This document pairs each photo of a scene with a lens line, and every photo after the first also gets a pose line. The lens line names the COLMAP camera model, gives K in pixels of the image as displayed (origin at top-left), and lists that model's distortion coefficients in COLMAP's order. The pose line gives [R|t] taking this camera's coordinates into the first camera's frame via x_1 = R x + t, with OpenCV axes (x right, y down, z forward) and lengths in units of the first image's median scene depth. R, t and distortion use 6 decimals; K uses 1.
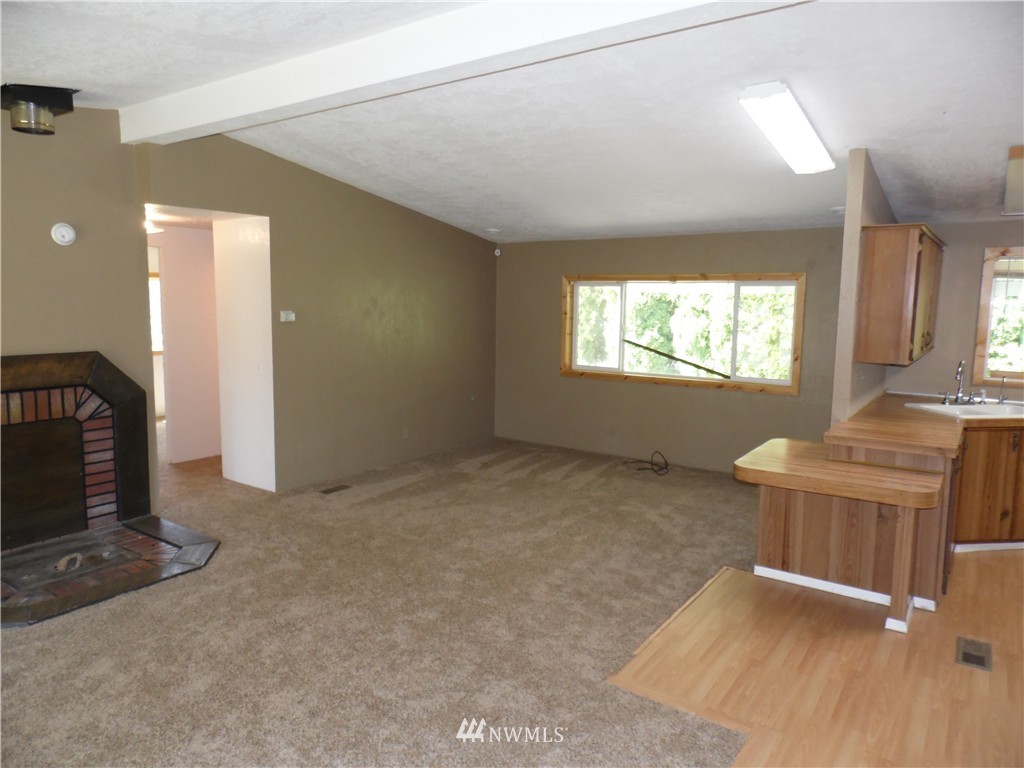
lens RADIAL K [[685.6, 0, 508.6], [0, 685.6, 380.6], [0, 0, 1]] dist [0.008037, -0.005714]
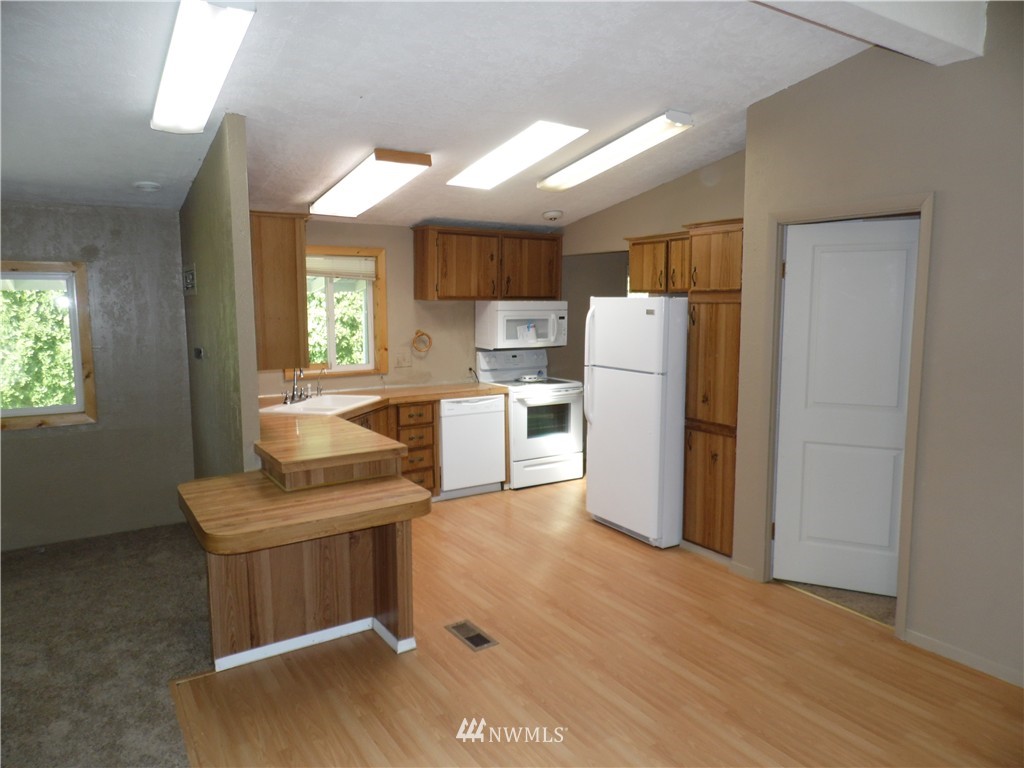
lens RADIAL K [[685.6, 0, 509.4], [0, 685.6, 378.6], [0, 0, 1]] dist [0.008037, -0.005714]
pose [[0.363038, -0.120662, 0.923929, -0.176109], [0.116800, 0.989652, 0.083351, -0.055686], [-0.924425, 0.077655, 0.373374, 0.420978]]
